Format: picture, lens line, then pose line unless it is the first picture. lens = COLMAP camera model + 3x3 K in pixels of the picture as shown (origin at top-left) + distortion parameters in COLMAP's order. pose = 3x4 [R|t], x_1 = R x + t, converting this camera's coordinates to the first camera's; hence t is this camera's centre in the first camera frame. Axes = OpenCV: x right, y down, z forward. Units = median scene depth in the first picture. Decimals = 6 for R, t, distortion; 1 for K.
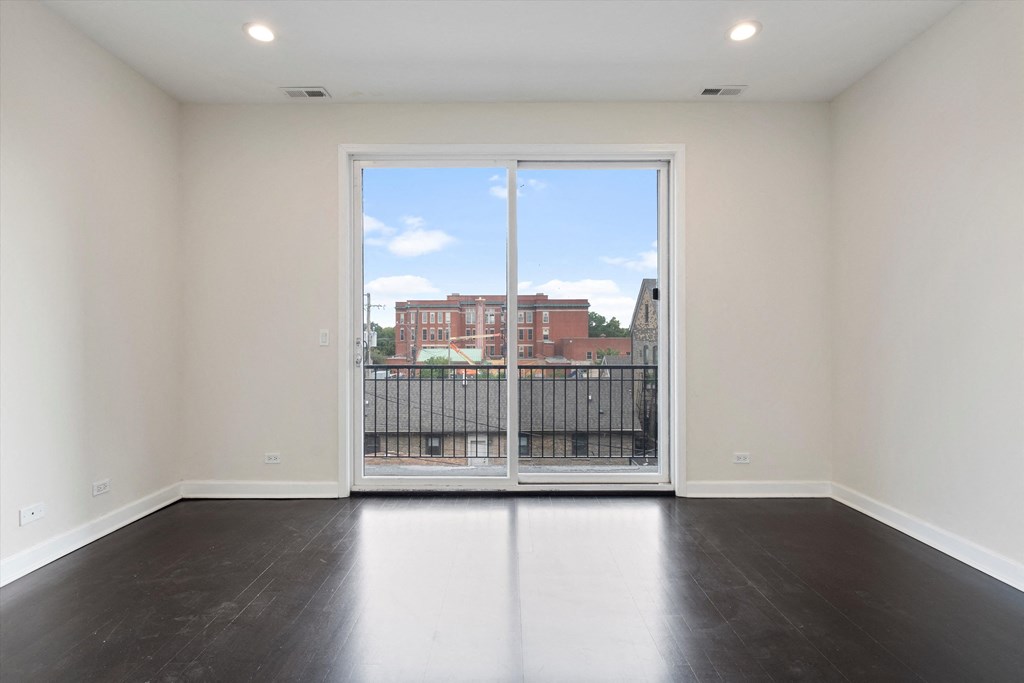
lens RADIAL K [[486.9, 0, 511.8], [0, 486.9, 338.5], [0, 0, 1]] dist [-0.004445, -0.000721]
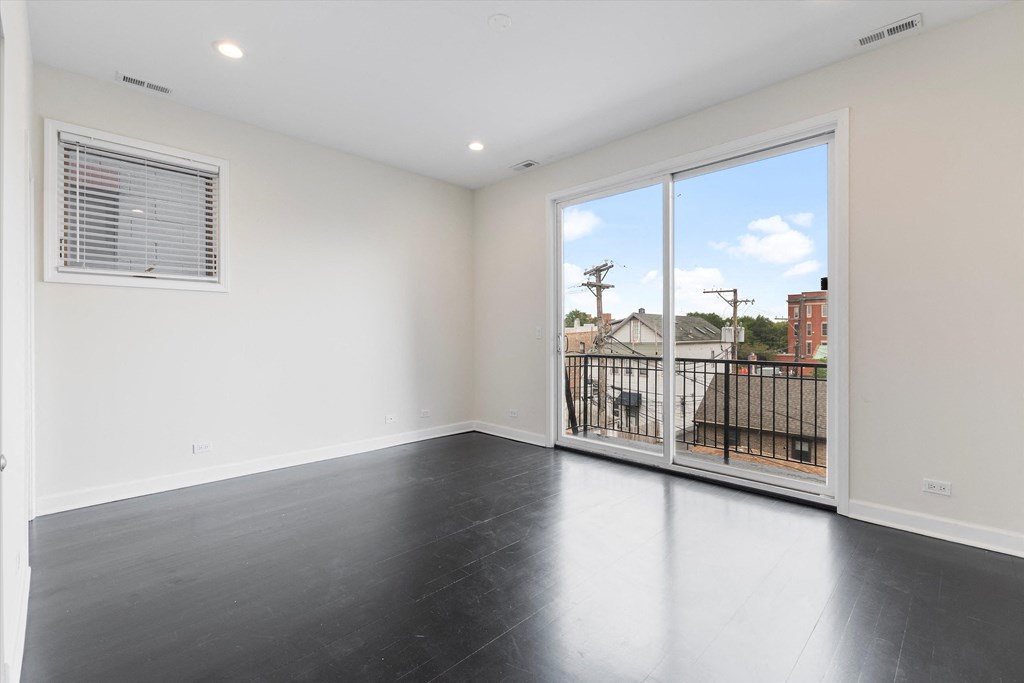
lens RADIAL K [[459.2, 0, 509.7], [0, 459.2, 339.0], [0, 0, 1]] dist [0.000672, -0.000028]
pose [[0.697827, 0.007933, -0.716223, 0.501547], [0.000104, 0.999938, 0.011177, 0.000397], [0.716267, -0.007874, 0.697782, -0.000387]]
